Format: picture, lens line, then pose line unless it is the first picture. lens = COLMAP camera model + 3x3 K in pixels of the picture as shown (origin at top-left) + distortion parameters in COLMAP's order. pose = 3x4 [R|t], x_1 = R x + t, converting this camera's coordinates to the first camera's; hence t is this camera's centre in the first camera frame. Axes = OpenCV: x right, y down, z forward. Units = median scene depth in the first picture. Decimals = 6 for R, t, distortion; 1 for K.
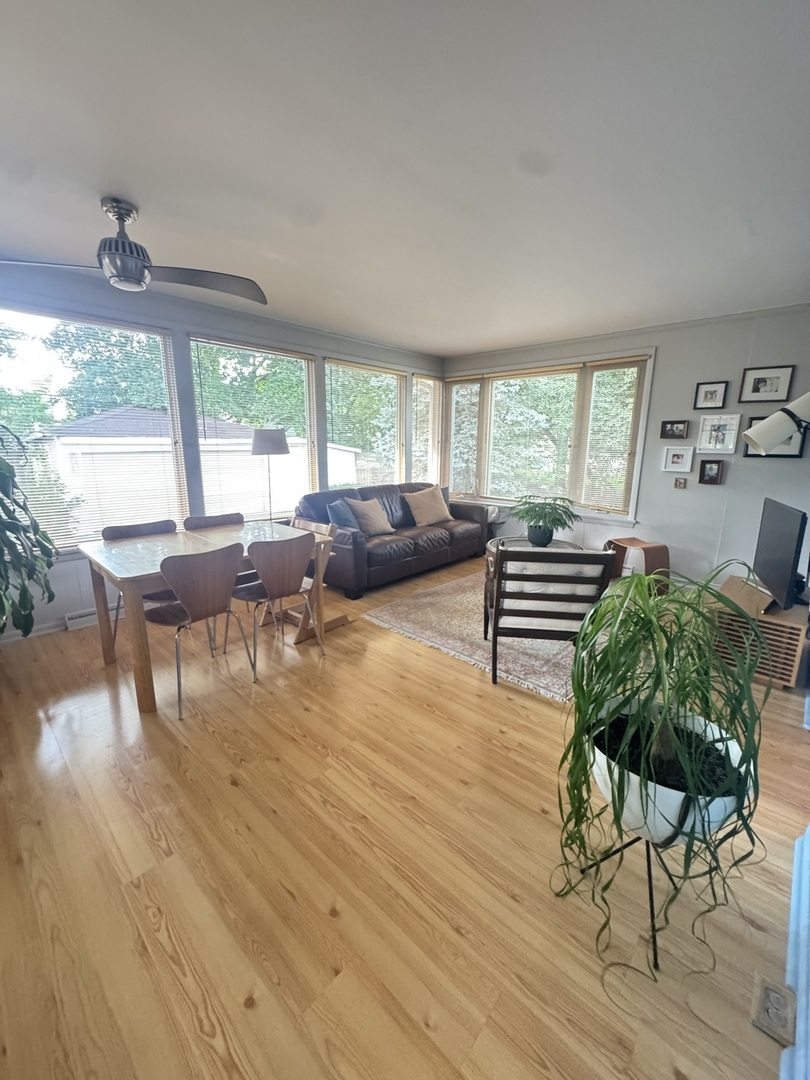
lens RADIAL K [[432.6, 0, 405.0], [0, 432.6, 540.7], [0, 0, 1]] dist [-0.005663, 0.001020]
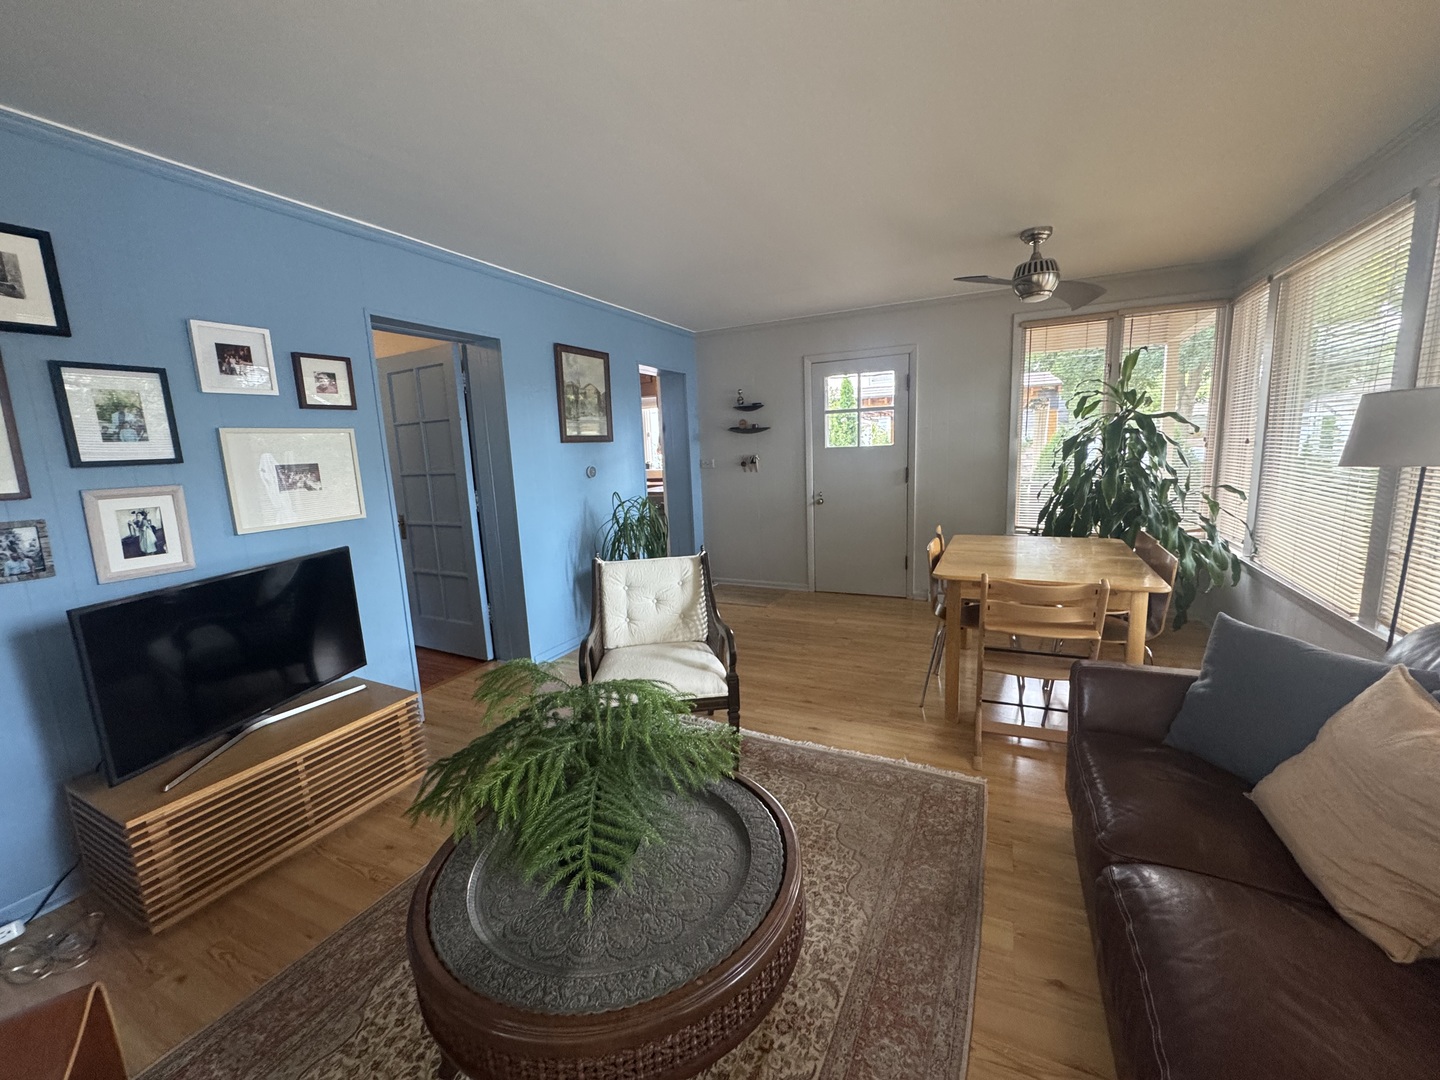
lens RADIAL K [[576.8, 0, 712.7], [0, 576.8, 541.4], [0, 0, 1]] dist [-0.005663, 0.001020]
pose [[-0.959145, 0.075329, -0.272703, 0.495585], [-0.031247, 0.929798, 0.366741, -0.440277], [0.281185, 0.360278, -0.889457, 1.914727]]
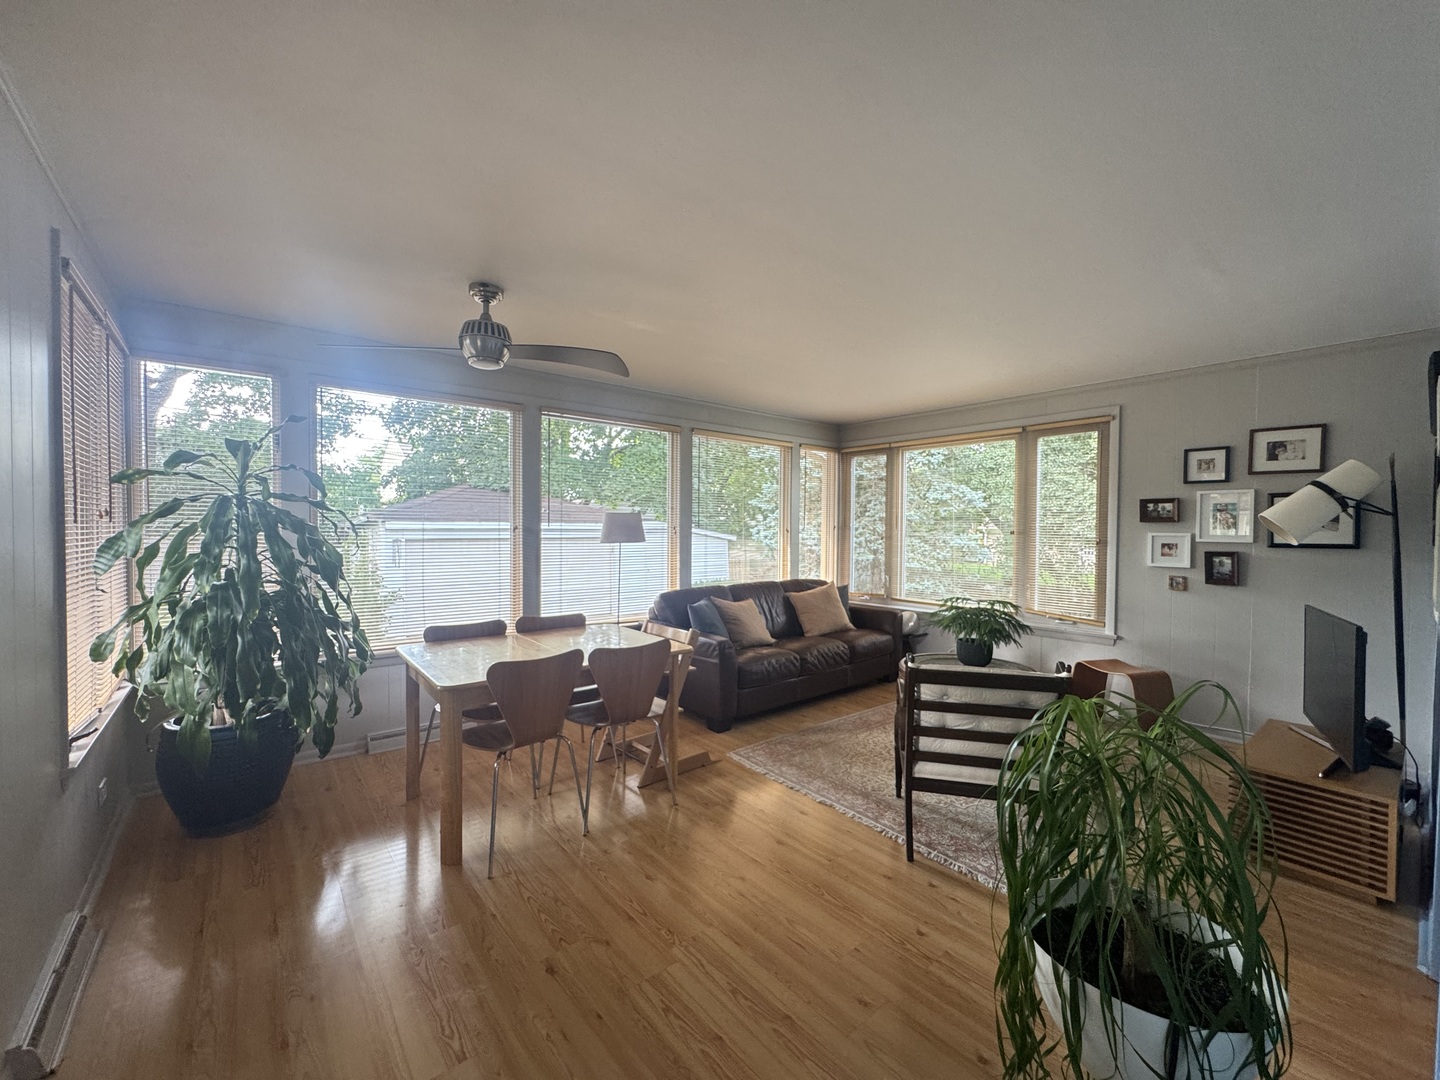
lens RADIAL K [[576.8, 0, 714.4], [0, 576.8, 541.8], [0, 0, 1]] dist [-0.005663, 0.001020]
pose [[0.990362, 0.001987, -0.138486, 0.017560], [-0.029248, 0.980348, -0.195097, 0.010189], [0.135376, 0.197267, 0.970958, -0.056420]]
